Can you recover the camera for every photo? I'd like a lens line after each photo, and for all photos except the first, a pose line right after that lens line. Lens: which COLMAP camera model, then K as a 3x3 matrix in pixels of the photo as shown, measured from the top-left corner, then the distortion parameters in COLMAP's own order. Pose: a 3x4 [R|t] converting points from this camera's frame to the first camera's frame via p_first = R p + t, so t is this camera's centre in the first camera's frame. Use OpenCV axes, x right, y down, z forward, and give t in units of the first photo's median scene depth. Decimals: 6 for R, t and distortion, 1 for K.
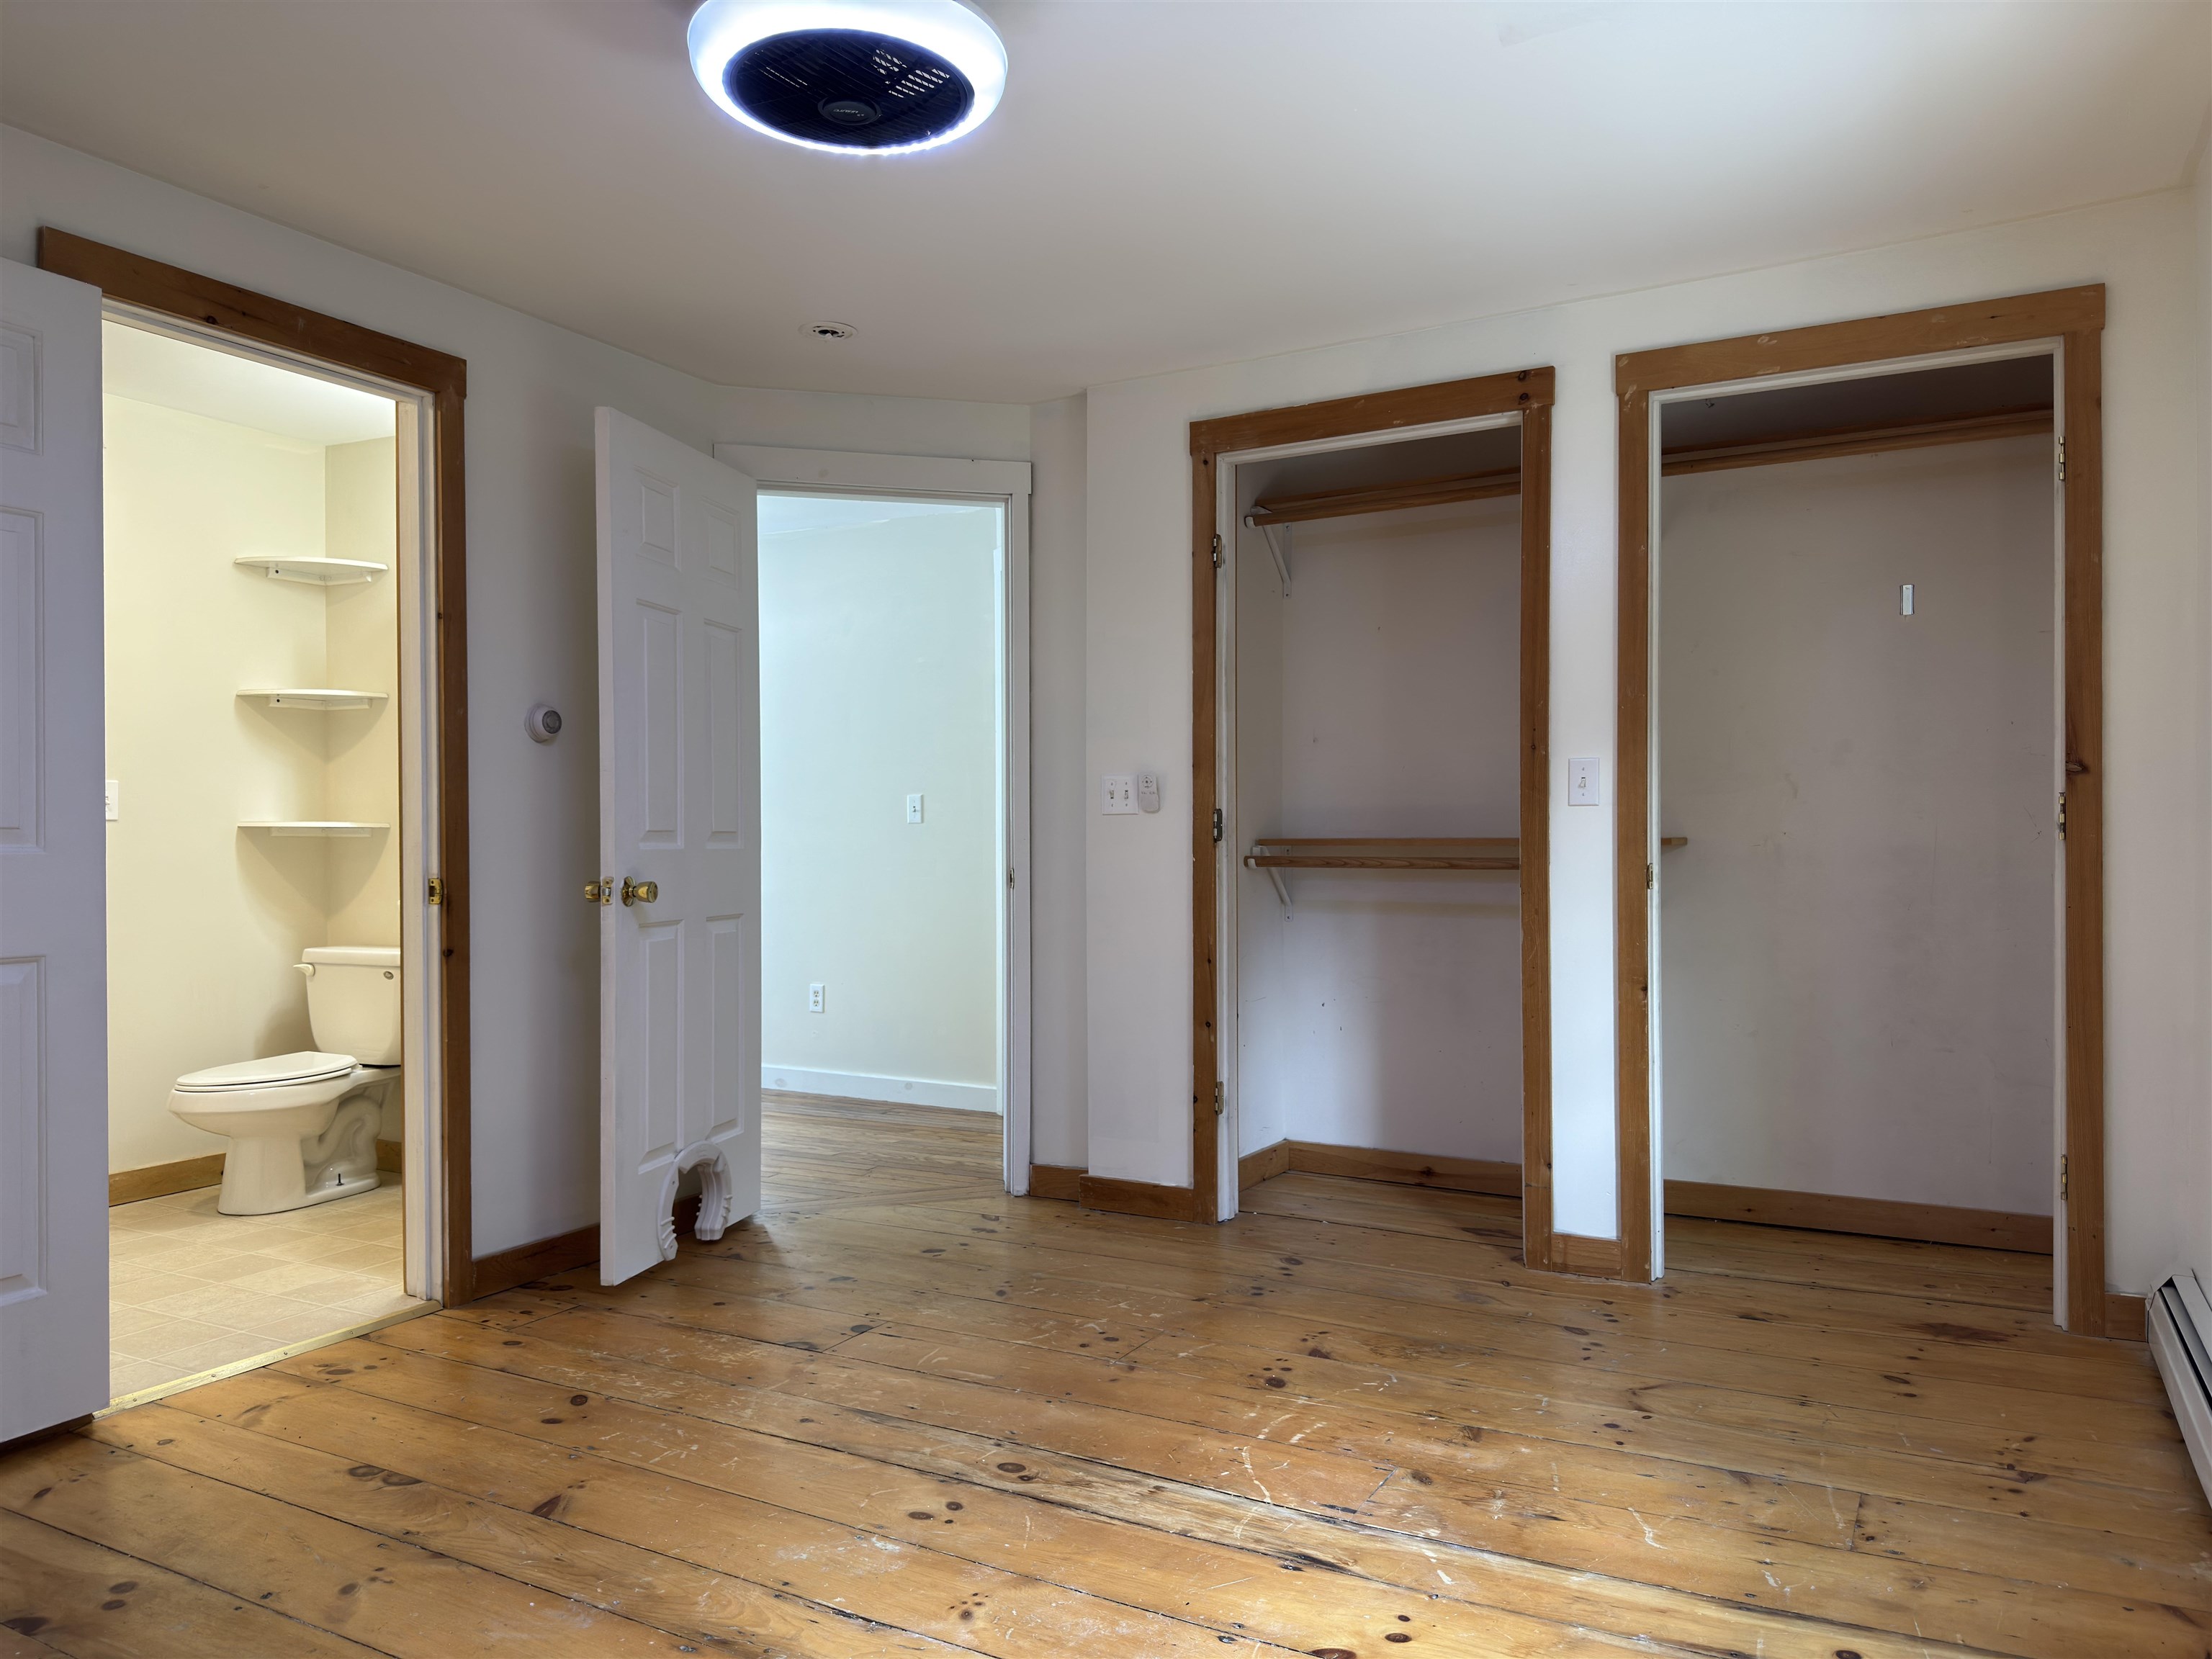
lens RADIAL K [[1563.4, 0, 1113.5], [0, 1563.4, 831.4], [0, 0, 1]] dist [0.025794, -0.029068]
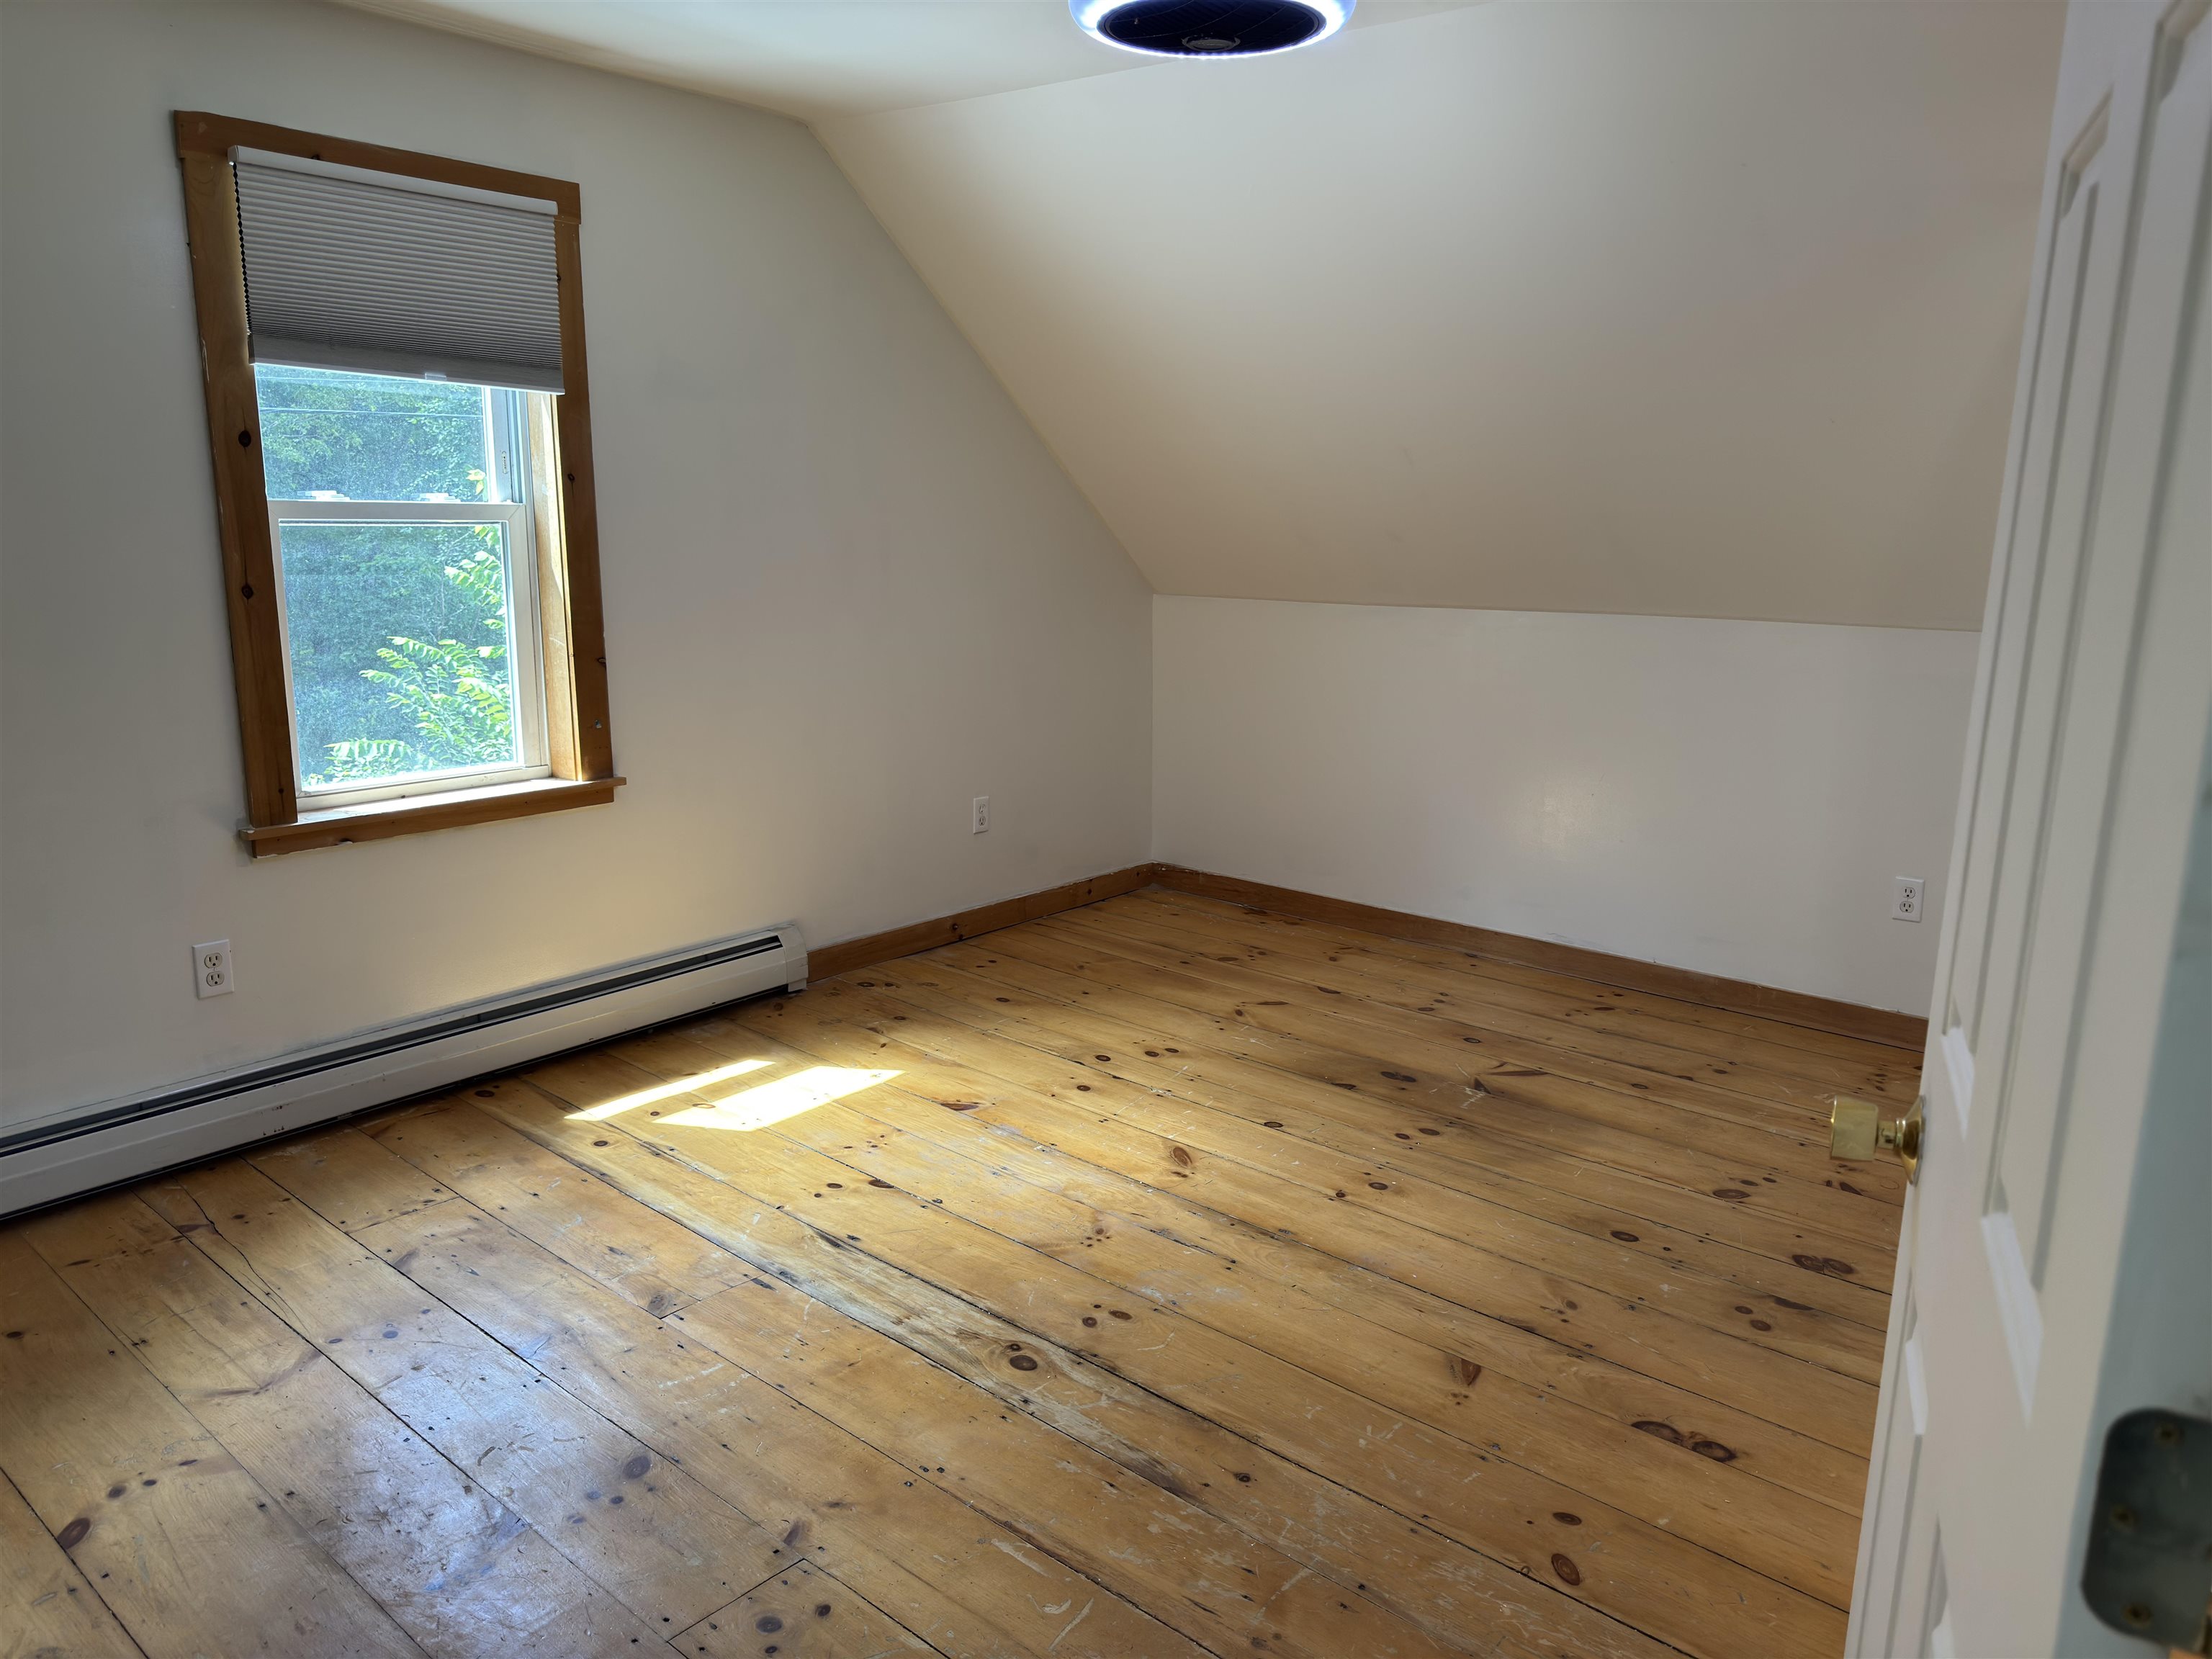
lens RADIAL K [[1563.4, 0, 1113.5], [0, 1563.4, 831.4], [0, 0, 1]] dist [0.025794, -0.029068]
pose [[-0.982010, -0.053174, 0.181188, -0.289970], [-0.016352, 0.979875, 0.198940, -0.122505], [-0.188120, 0.192398, -0.963117, 1.932442]]
